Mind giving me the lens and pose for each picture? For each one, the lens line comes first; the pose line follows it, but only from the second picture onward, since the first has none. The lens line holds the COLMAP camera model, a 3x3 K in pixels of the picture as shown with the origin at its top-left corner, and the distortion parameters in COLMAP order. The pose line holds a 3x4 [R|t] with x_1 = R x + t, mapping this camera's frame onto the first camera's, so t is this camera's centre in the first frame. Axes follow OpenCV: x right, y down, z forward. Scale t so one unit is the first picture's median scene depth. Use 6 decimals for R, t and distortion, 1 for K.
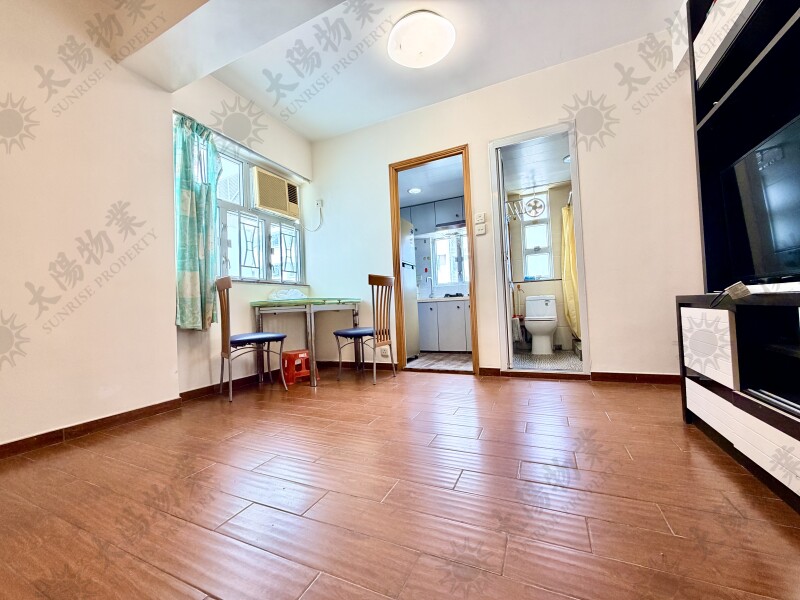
lens RADIAL K [[320.2, 0, 401.7], [0, 320.2, 301.5], [0, 0, 1]] dist [-0.000176, 0.000031]
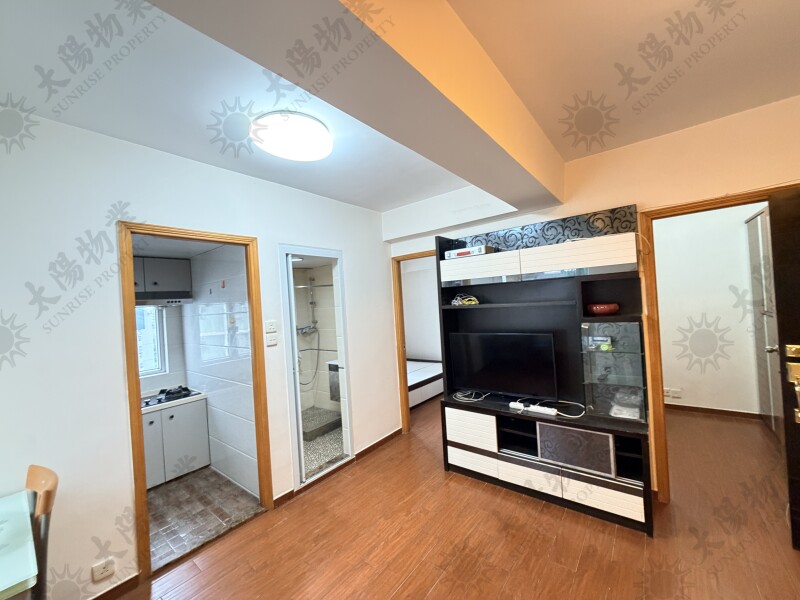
lens RADIAL K [[320.2, 0, 401.7], [0, 320.2, 301.5], [0, 0, 1]] dist [-0.000176, 0.000031]
pose [[0.237530, 0.030727, 0.970894, -0.364050], [0.029244, 0.998820, -0.038765, -0.196089], [-0.970940, 0.037601, 0.236351, 0.304610]]
